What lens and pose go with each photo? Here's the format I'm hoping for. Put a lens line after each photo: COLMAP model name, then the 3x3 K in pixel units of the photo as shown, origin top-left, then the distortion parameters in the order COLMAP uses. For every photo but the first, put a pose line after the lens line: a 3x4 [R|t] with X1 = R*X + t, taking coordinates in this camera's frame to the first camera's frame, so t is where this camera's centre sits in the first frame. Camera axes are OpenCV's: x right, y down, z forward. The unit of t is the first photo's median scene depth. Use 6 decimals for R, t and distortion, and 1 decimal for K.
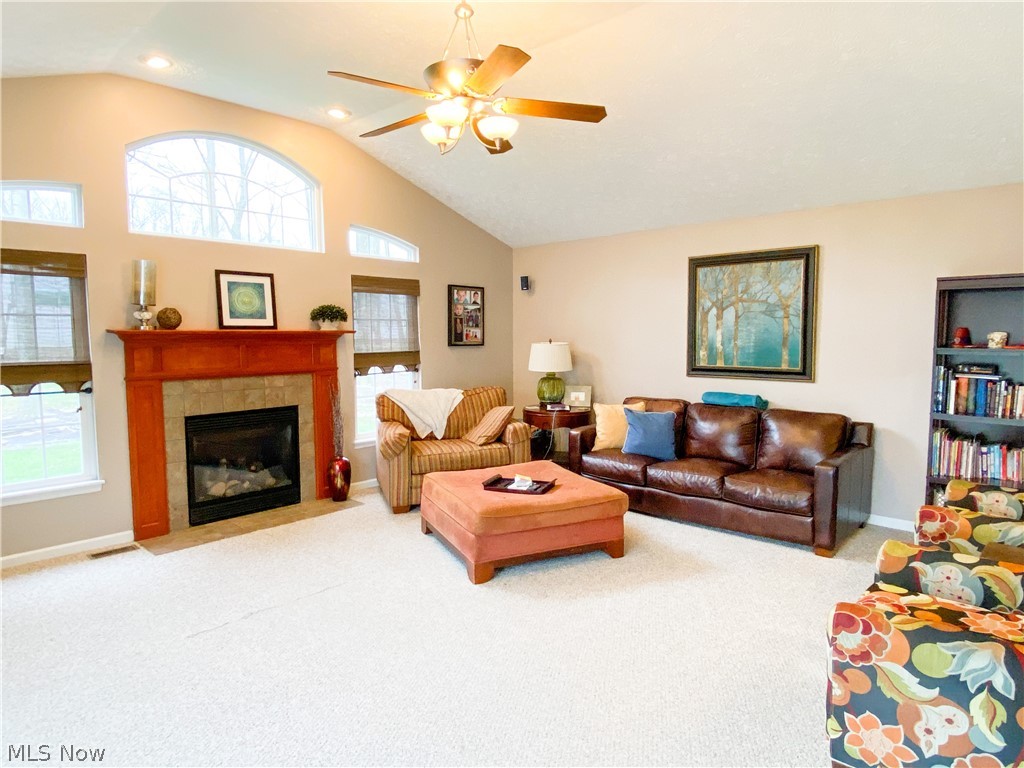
lens RADIAL K [[604.6, 0, 509.6], [0, 604.6, 378.5], [0, 0, 1]] dist [0.006417, -0.003553]
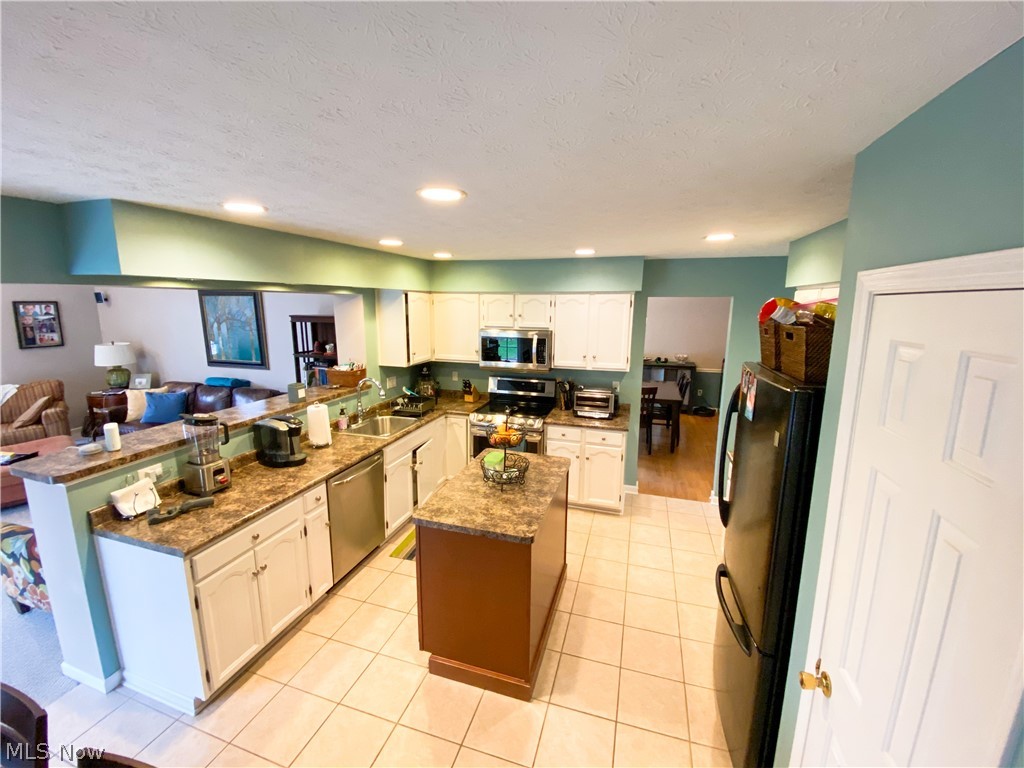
lens RADIAL K [[414.4, 0, 511.6], [0, 414.4, 383.0], [0, 0, 1]] dist [0.012370, -0.010079]
pose [[0.898163, -0.074261, 0.433345, 0.588936], [0.024550, 0.992566, 0.119208, -0.077510], [-0.438976, -0.096430, 0.893309, -0.341734]]
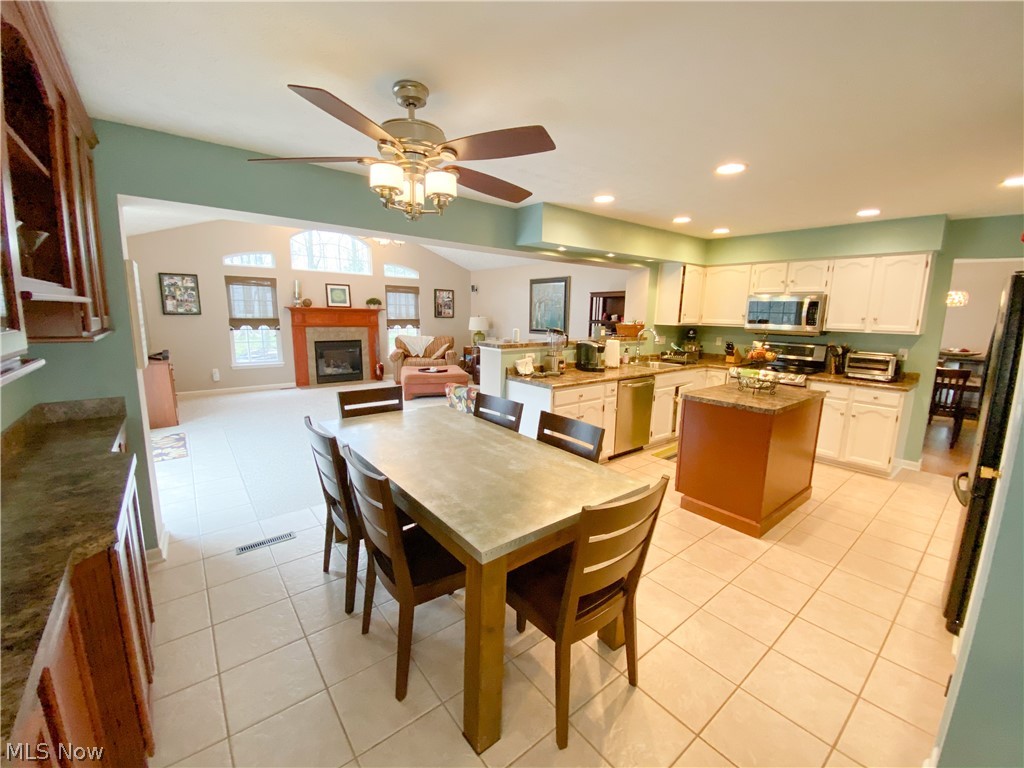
lens RADIAL K [[414.4, 0, 514.1], [0, 414.4, 382.3], [0, 0, 1]] dist [0.012370, -0.010079]
pose [[0.990471, 0.043586, -0.130642, 0.499670], [-0.031876, 0.995393, 0.090425, 0.045240], [0.133982, -0.085399, 0.987297, -0.594403]]
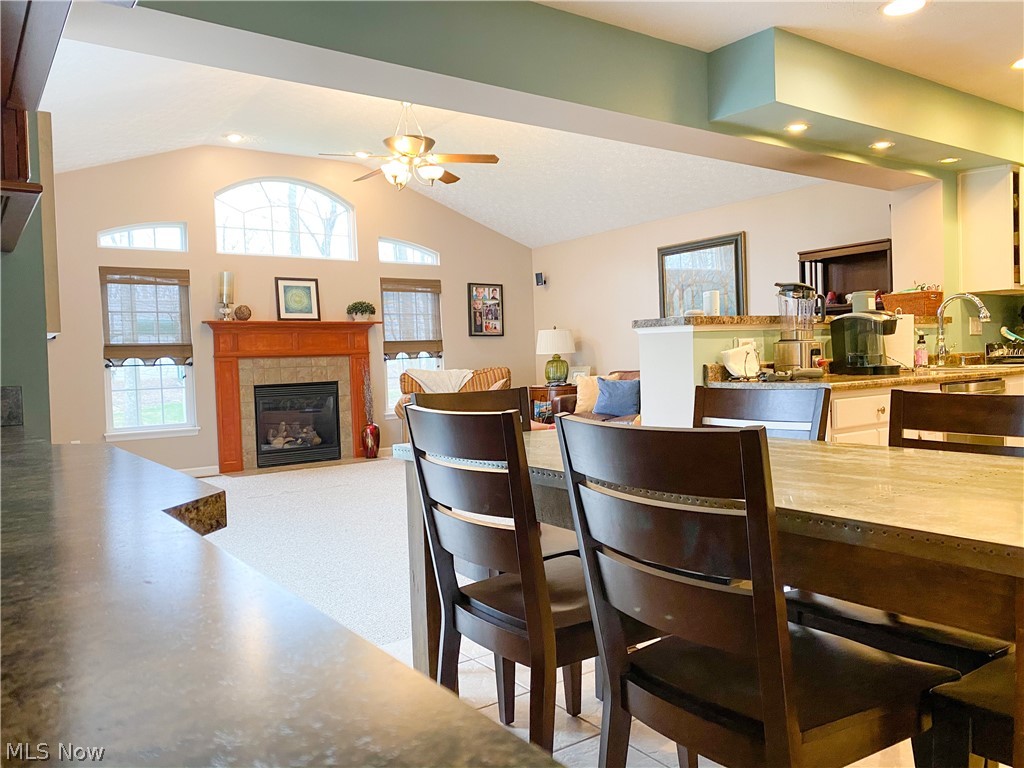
lens RADIAL K [[780.9, 0, 516.1], [0, 780.9, 381.7], [0, 0, 1]] dist [0.038862, -0.031303]
pose [[0.980902, -0.025103, -0.192877, 0.345564], [0.015549, 0.998583, -0.050886, 0.139717], [0.193882, 0.046915, 0.979902, -0.553676]]
